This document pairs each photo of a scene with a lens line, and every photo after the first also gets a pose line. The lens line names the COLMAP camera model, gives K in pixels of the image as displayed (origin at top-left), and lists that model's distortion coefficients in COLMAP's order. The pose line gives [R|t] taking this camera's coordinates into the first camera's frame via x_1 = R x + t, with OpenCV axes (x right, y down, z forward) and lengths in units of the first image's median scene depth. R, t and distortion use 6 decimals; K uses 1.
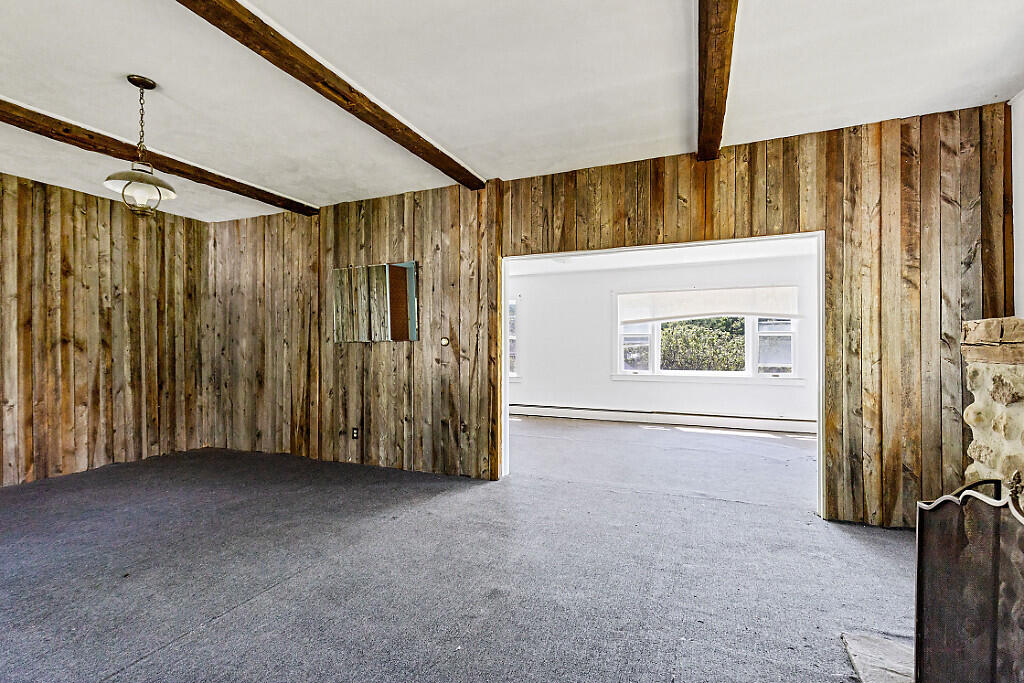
lens RADIAL K [[469.2, 0, 509.2], [0, 469.2, 340.5], [0, 0, 1]] dist [0.004665, -0.001756]
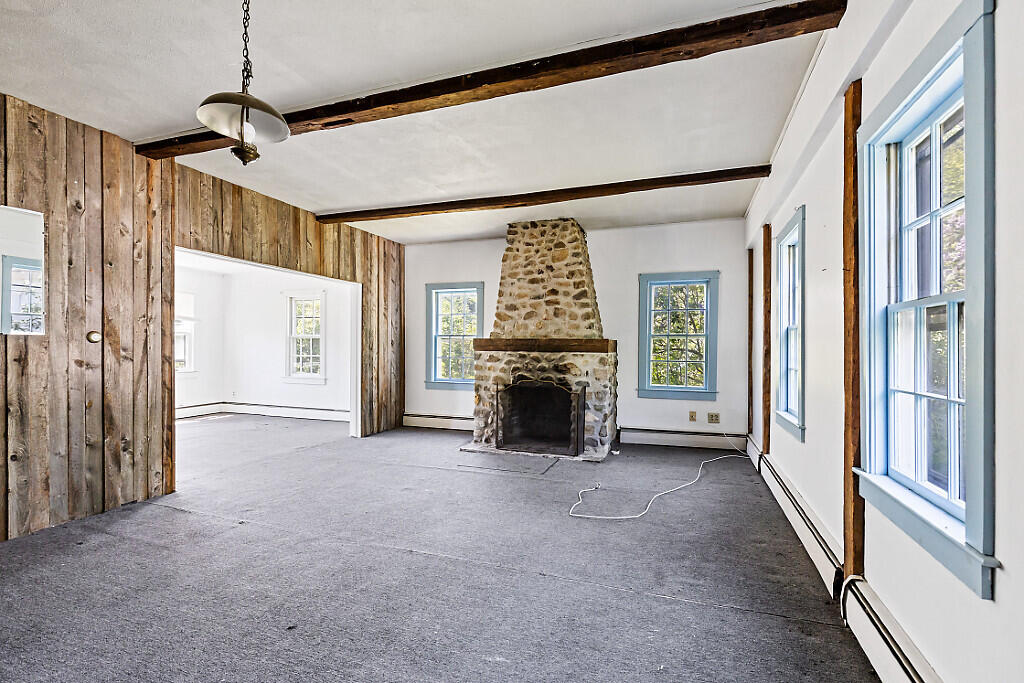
lens RADIAL K [[469.2, 0, 511.6], [0, 469.2, 346.2], [0, 0, 1]] dist [0.004665, -0.001756]
pose [[-0.059015, 0.002240, 0.998255, -0.979092], [-0.018248, 0.999828, -0.003322, 0.007587], [-0.998090, -0.018412, -0.058964, 0.407620]]
